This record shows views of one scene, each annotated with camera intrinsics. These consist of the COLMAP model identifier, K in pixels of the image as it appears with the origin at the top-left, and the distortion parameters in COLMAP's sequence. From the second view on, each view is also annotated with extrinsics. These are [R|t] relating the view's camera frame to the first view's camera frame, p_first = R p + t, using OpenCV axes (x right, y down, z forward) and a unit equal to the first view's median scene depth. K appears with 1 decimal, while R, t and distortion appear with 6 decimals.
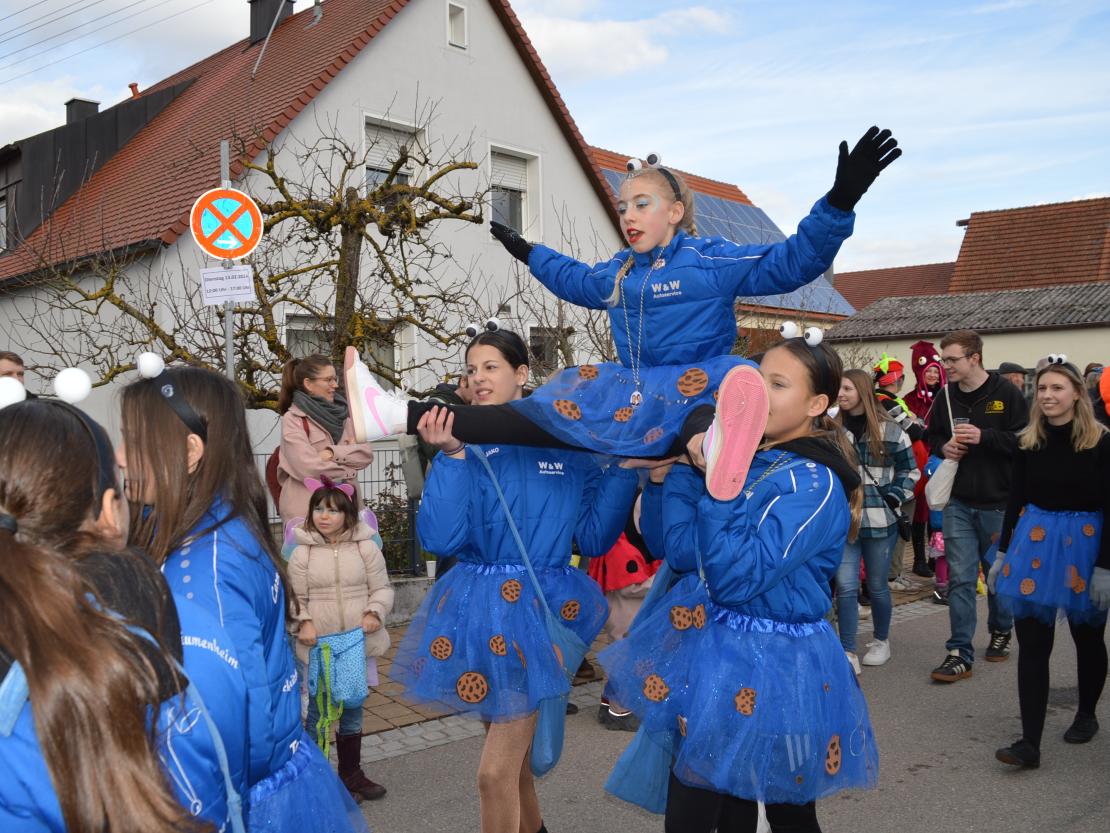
lens RADIAL K [[989.6, 0, 535.0], [0, 989.6, 427.9], [0, 0, 1]] dist [-0.087684, 0.017617]
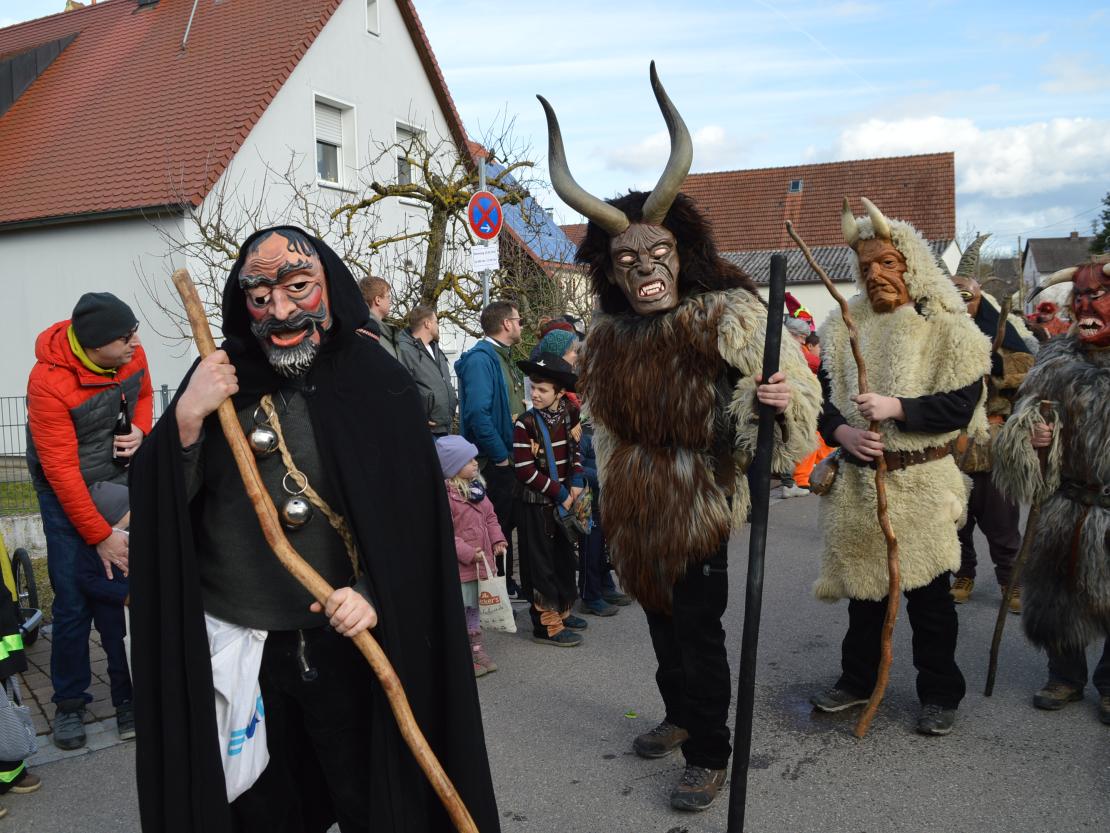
lens RADIAL K [[996.6, 0, 552.4], [0, 996.6, 408.4], [0, 0, 1]] dist [-0.092077, 0.025816]
pose [[0.941806, -0.033430, 0.334492, -0.088129], [0.021952, 0.999035, 0.038037, 0.002860], [-0.335441, -0.028480, 0.941631, -0.052257]]
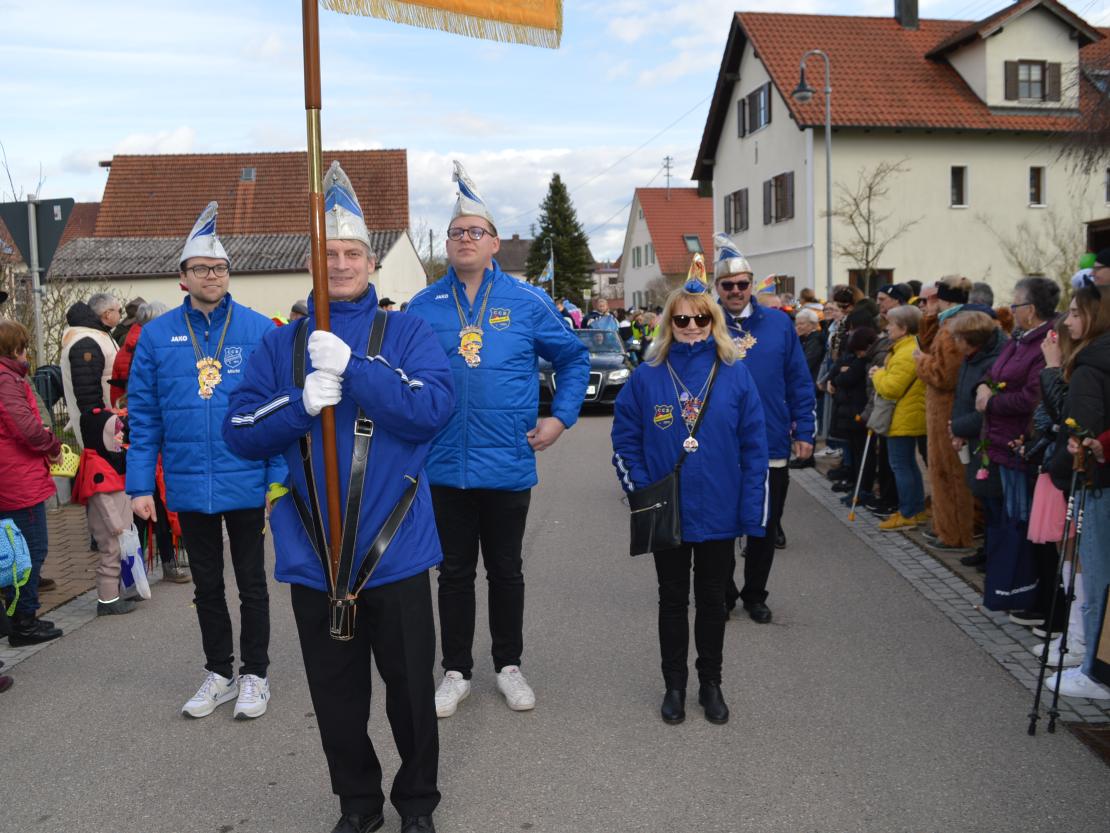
lens RADIAL K [[989.6, 0, 546.7], [0, 989.6, 410.5], [0, 0, 1]] dist [-0.087684, 0.017617]
pose [[0.649338, -0.069730, 0.757296, -0.048056], [0.036240, 0.997493, 0.060774, 0.000915], [-0.759636, -0.012018, 0.650238, -0.011881]]
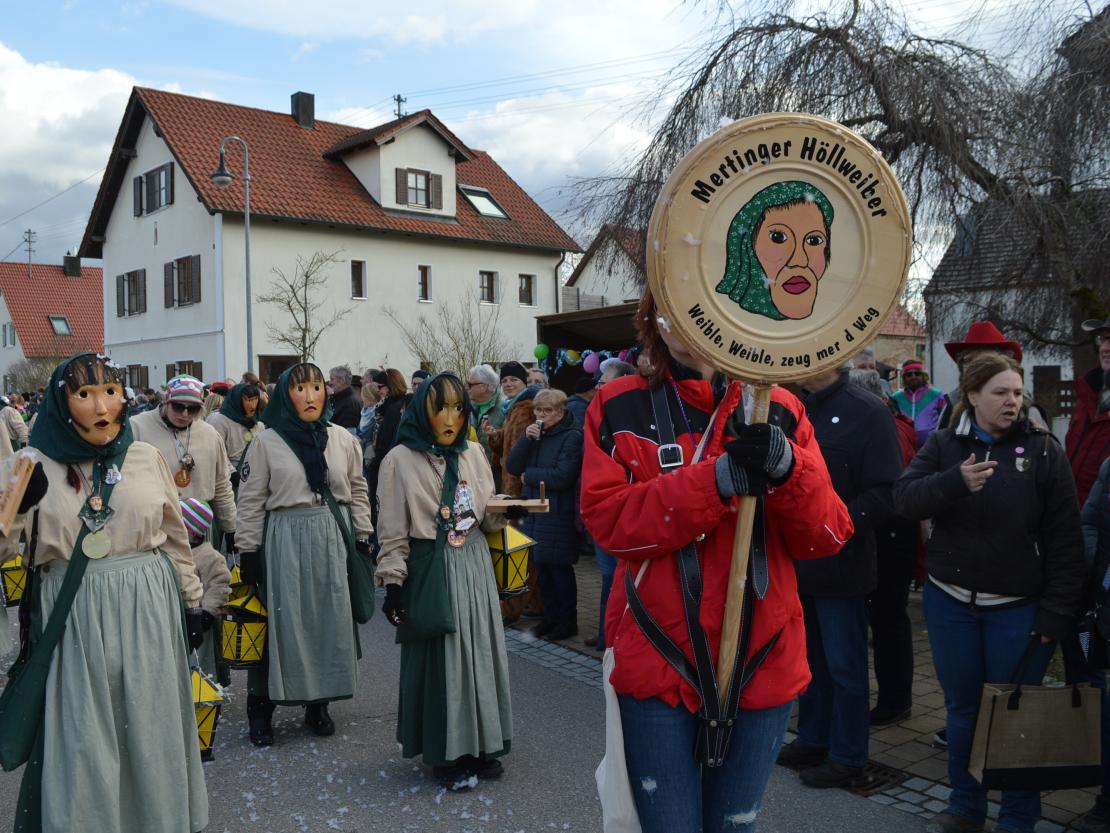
lens RADIAL K [[989.6, 0, 534.0], [0, 989.6, 412.7], [0, 0, 1]] dist [-0.087684, 0.017617]
pose [[0.085165, -0.006689, 0.996344, -0.053807], [0.049384, 0.998777, 0.002484, 0.000014], [-0.995142, 0.048992, 0.085391, 0.016691]]
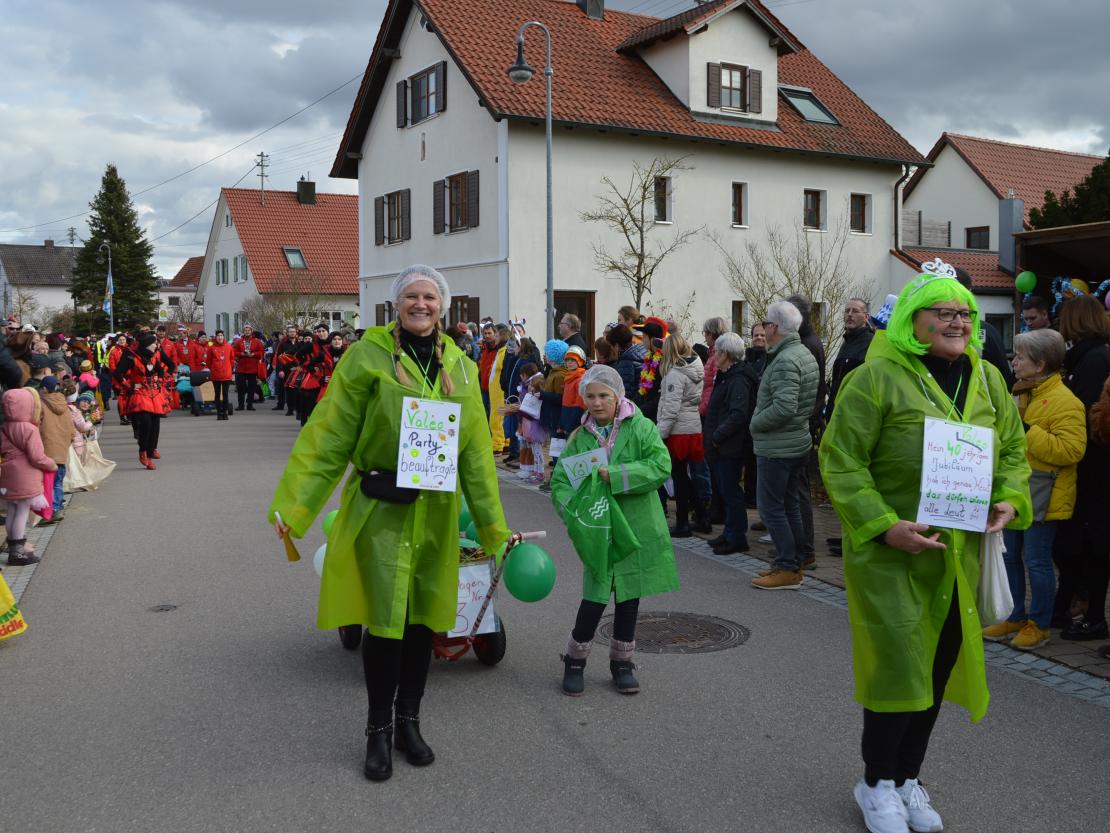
lens RADIAL K [[1123.7, 0, 546.8], [0, 1123.7, 410.6], [0, 0, 1]] dist [-0.081349, 0.000000]
pose [[0.296804, -0.043883, 0.953930, -0.023875], [0.029846, 0.998882, 0.036665, -0.001211], [-0.954472, 0.017589, 0.297782, 0.058216]]
